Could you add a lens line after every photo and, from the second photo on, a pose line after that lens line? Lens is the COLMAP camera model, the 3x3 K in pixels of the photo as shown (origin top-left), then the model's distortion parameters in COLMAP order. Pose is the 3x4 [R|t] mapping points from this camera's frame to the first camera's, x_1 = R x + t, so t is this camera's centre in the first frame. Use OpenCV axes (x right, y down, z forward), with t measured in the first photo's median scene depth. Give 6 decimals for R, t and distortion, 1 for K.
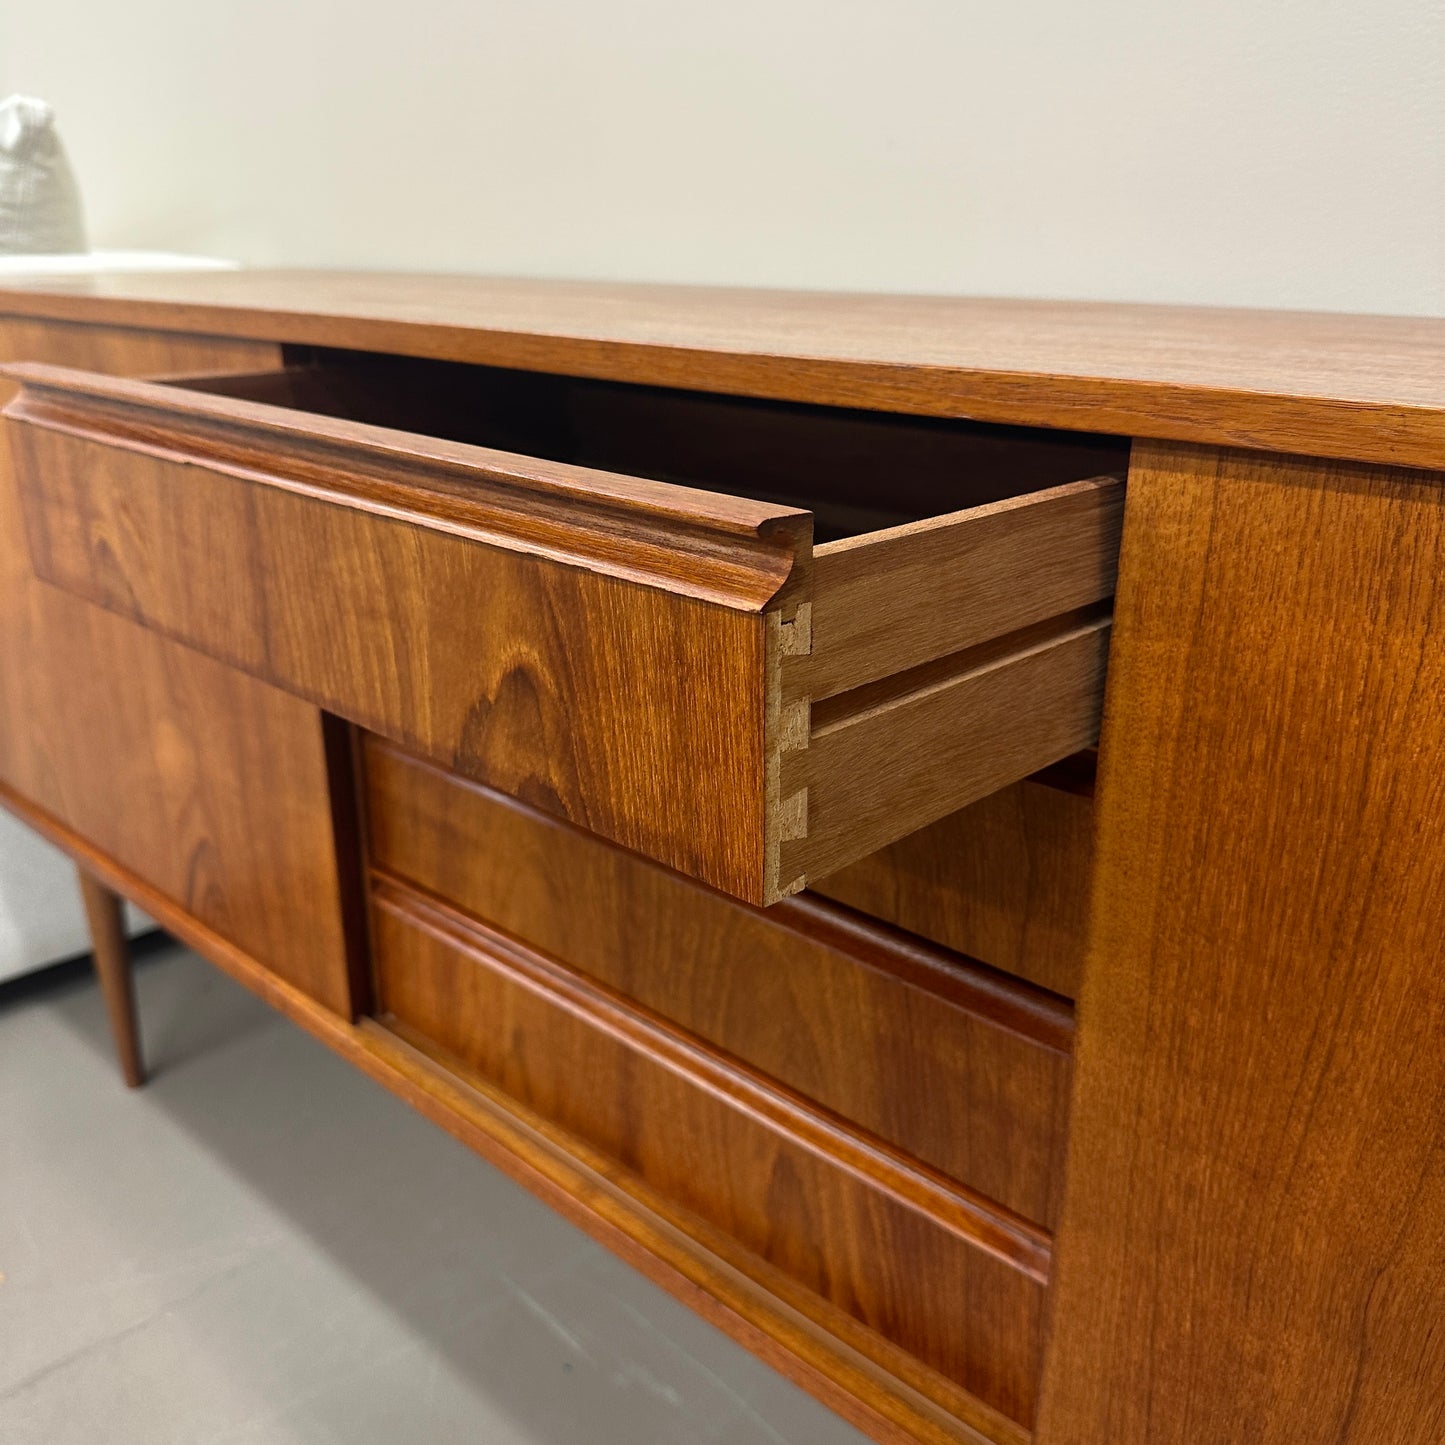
lens RADIAL K [[1364.9, 0, 733.8], [0, 1364.9, 730.6], [0, 0, 1]] dist [0.172075, -0.459785]
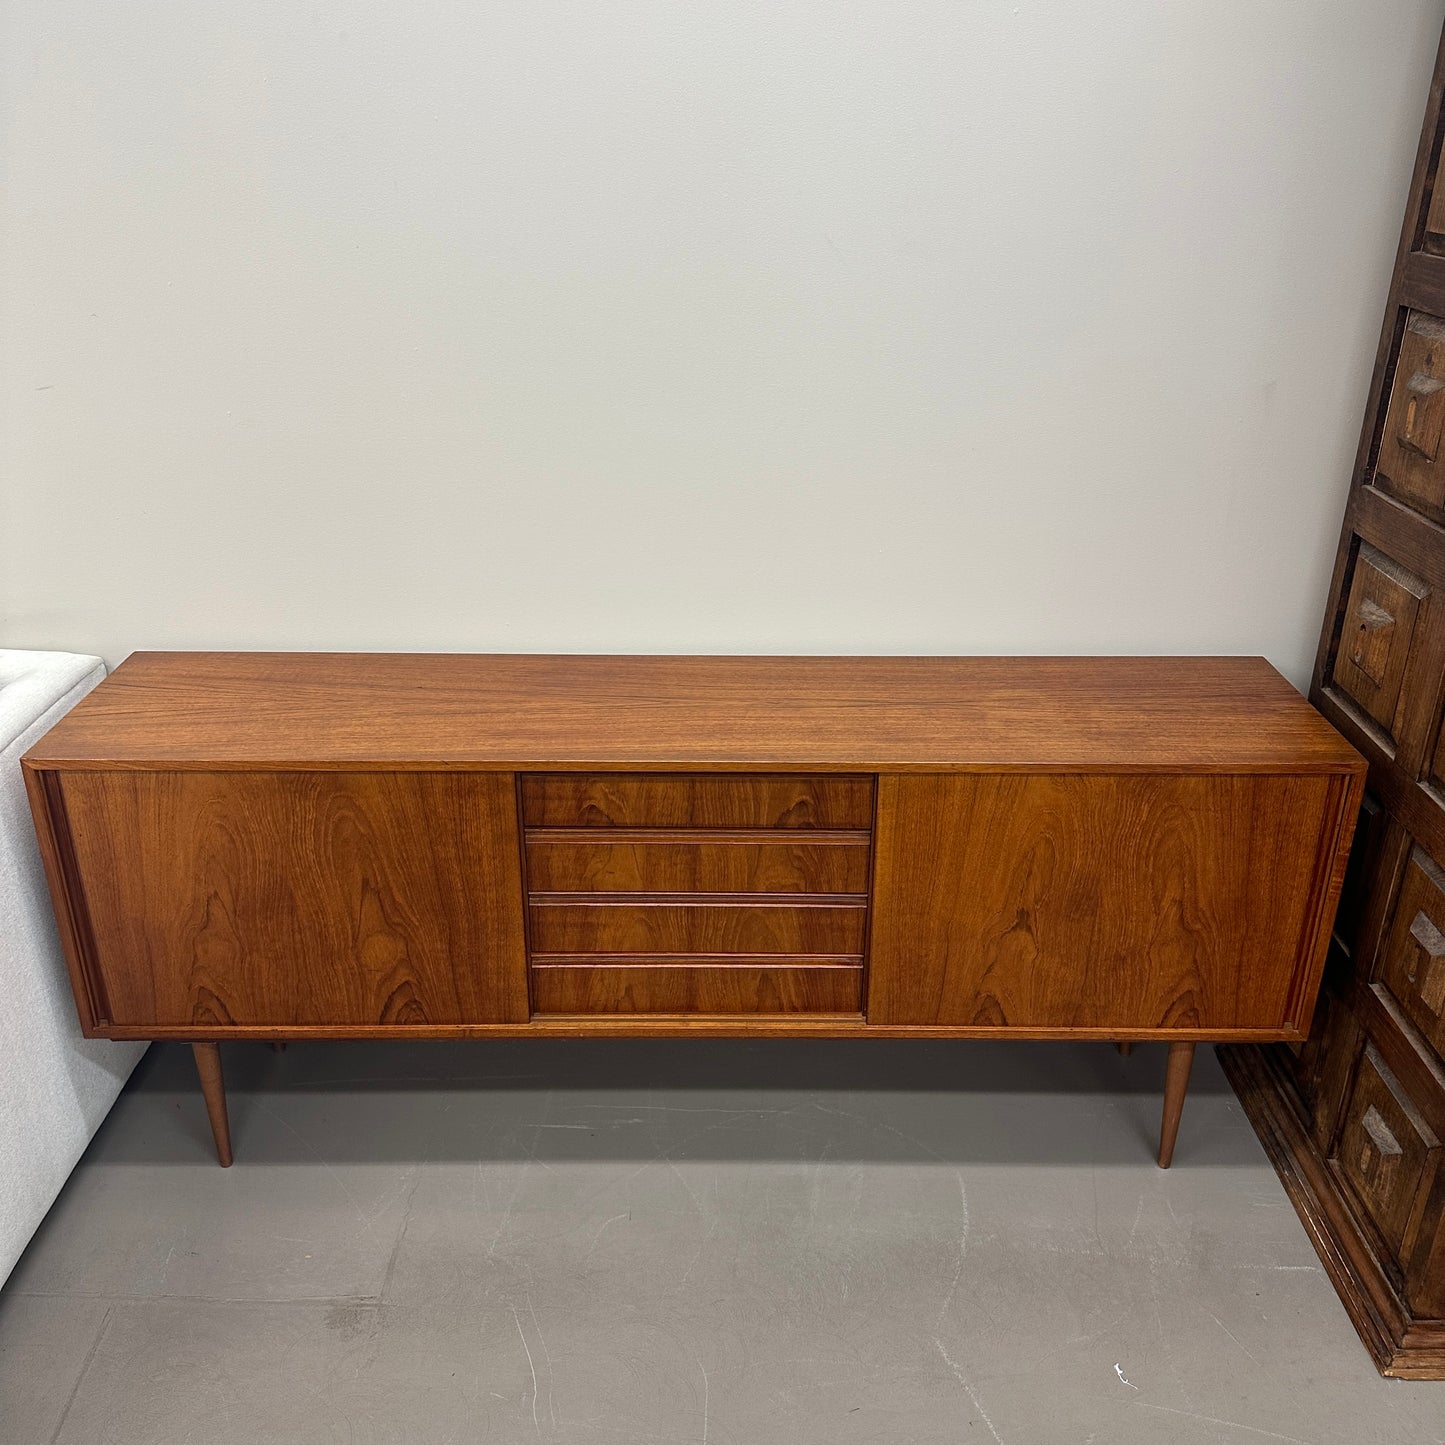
lens RADIAL K [[1342.8, 0, 722.5], [0, 1342.8, 722.5], [0, 0, 1]] dist [0.186620, -0.423704]
pose [[0.720678, -0.287167, 0.630998, -2.634346], [0.233652, 0.957536, 0.168915, -1.144802], [-0.652710, 0.025700, 0.757172, -1.878597]]
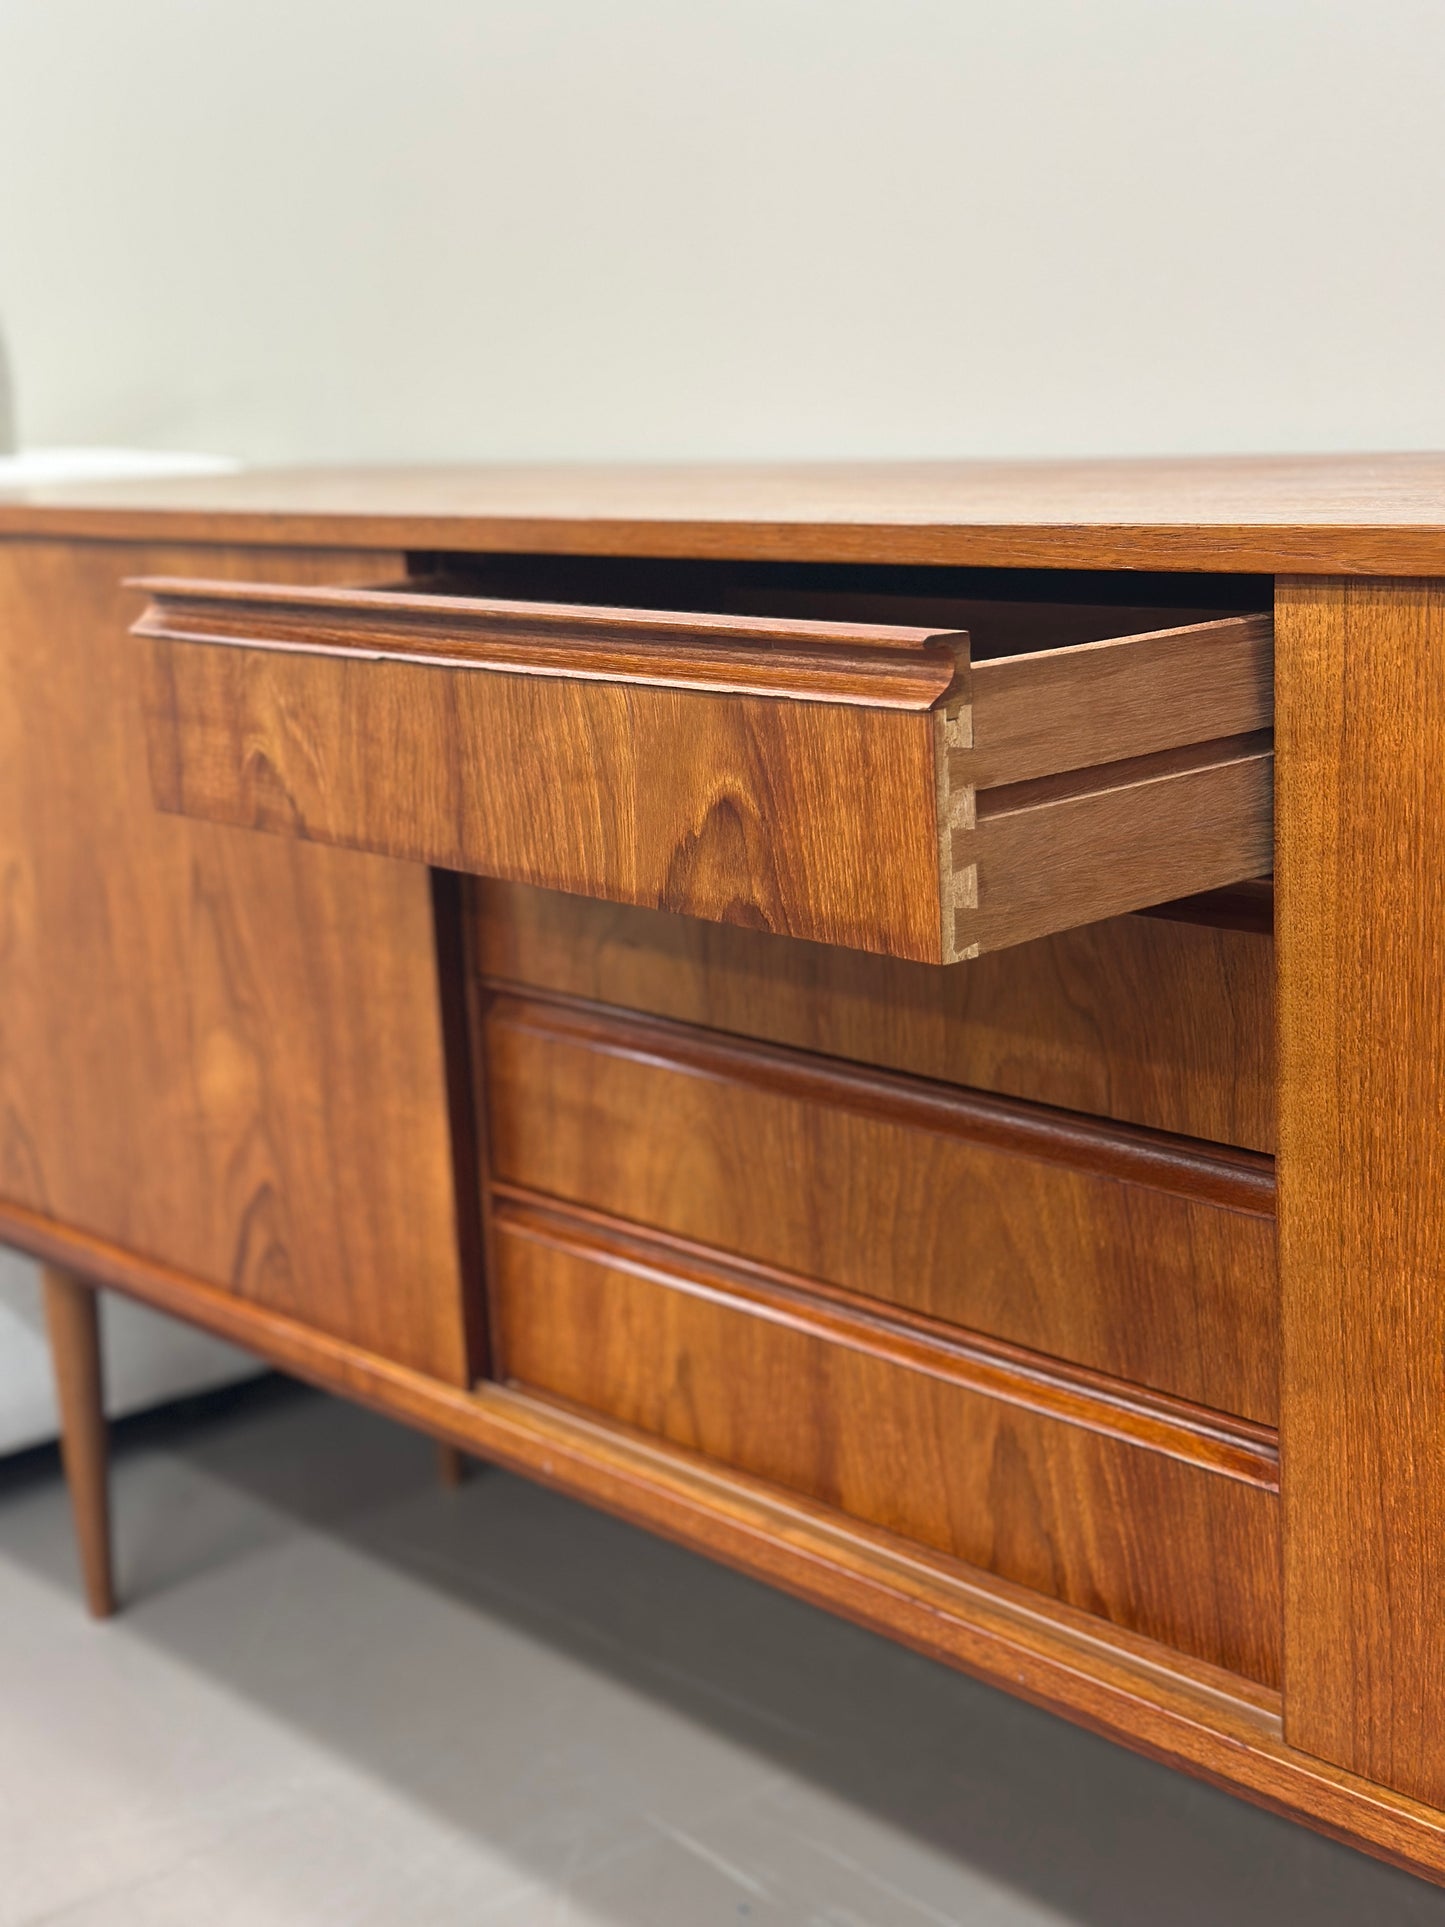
lens RADIAL K [[2671.6, 0, 719.7], [0, 2671.6, 975.9], [0, 0, 1]] dist [0.135056, -0.107118]
pose [[0.995064, -0.033828, -0.093295, 0.035894], [0.022237, 0.992208, -0.122591, 0.330652], [0.096715, 0.119911, 0.988062, -1.038490]]
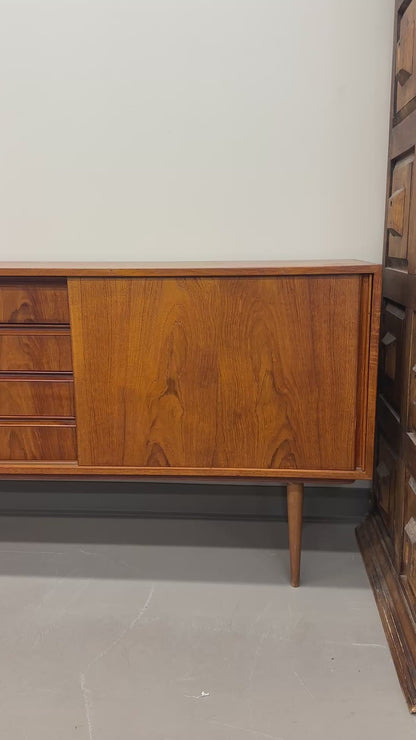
lens RADIAL K [[631.3, 0, 208.0], [0, 631.3, 370.0], [0, 0, 1]] dist [0.116356, -0.001493]
pose [[0.775255, -0.142198, 0.615435, -1.124204], [0.227485, 0.971804, -0.062021, 0.567251], [-0.589263, 0.188084, 0.785744, -1.732745]]
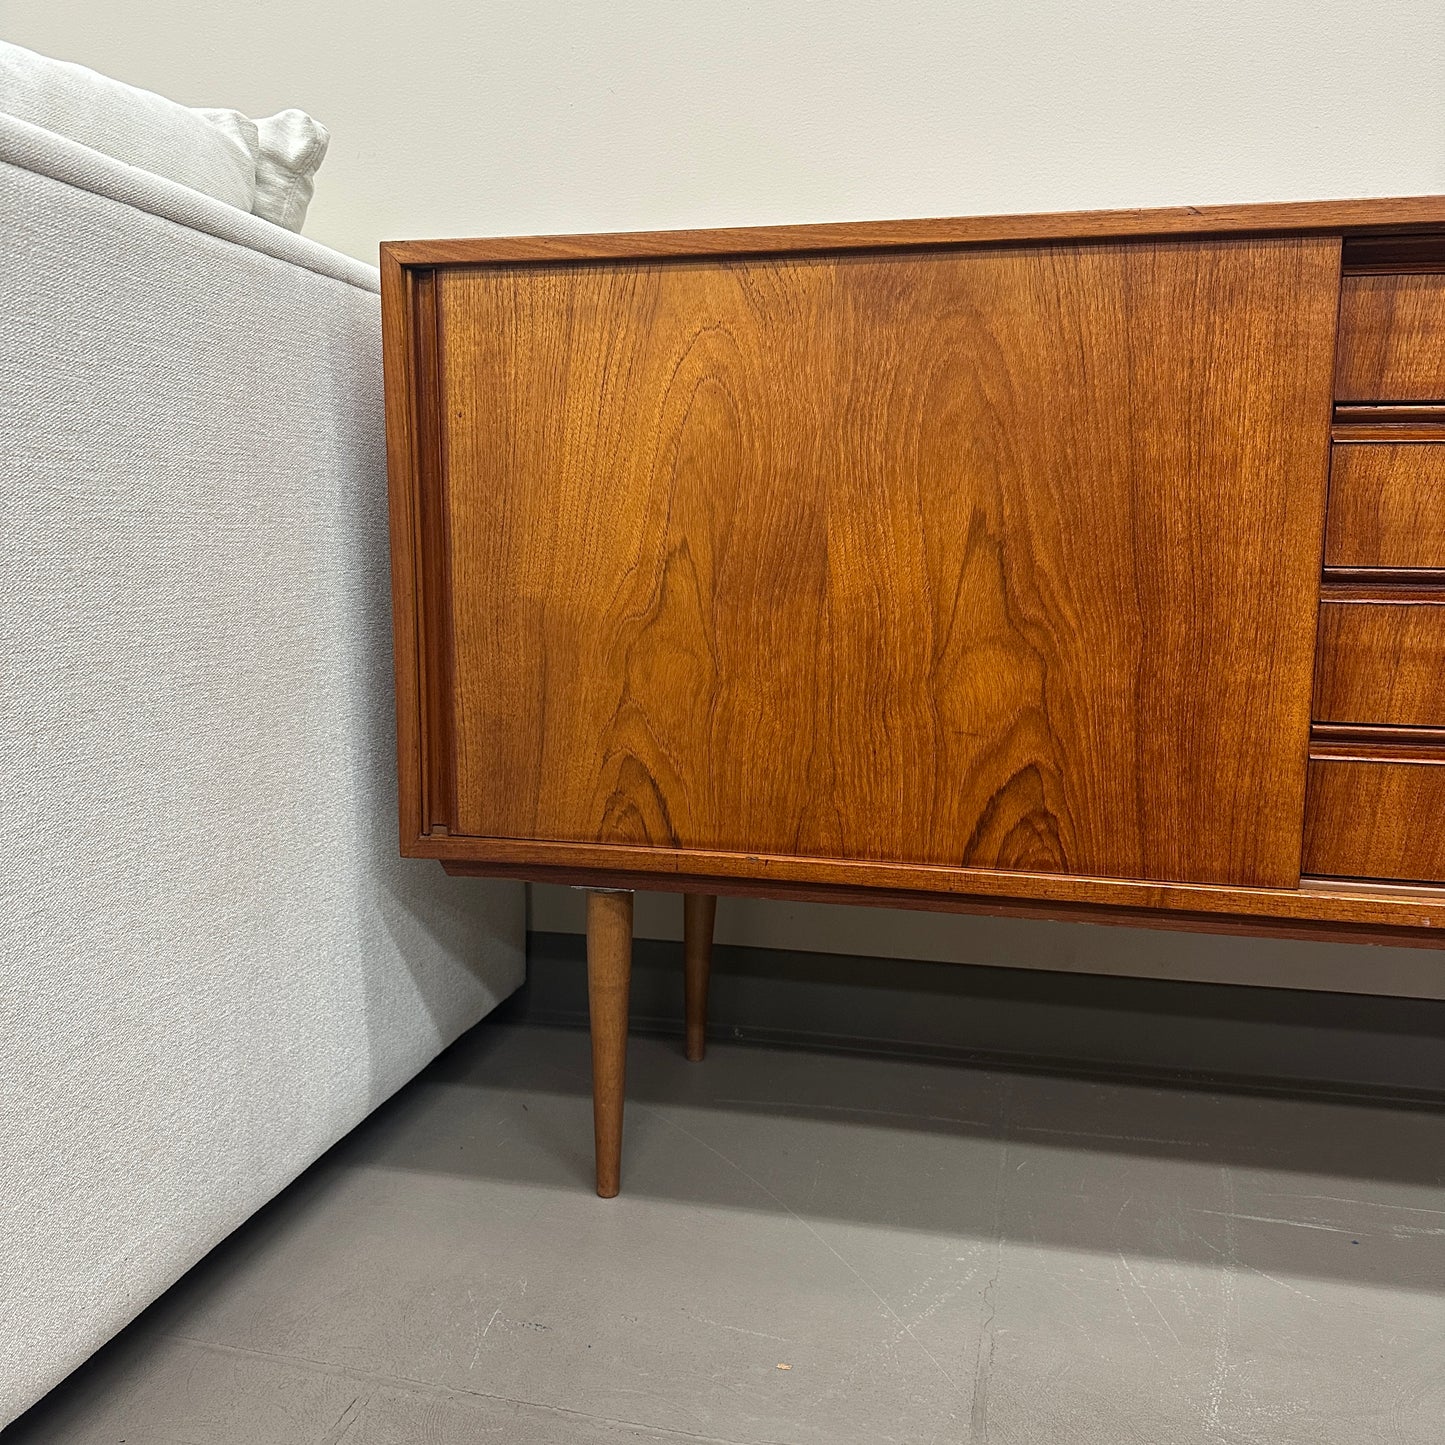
lens RADIAL K [[1342.8, 0, 722.5], [0, 1342.8, 722.5], [0, 0, 1]] dist [0.186620, -0.423704]
pose [[0.863633, -0.072515, 0.498878, -2.284463], [0.169827, 0.973606, -0.152476, 0.343686], [-0.474654, 0.216407, 0.853154, 0.583127]]
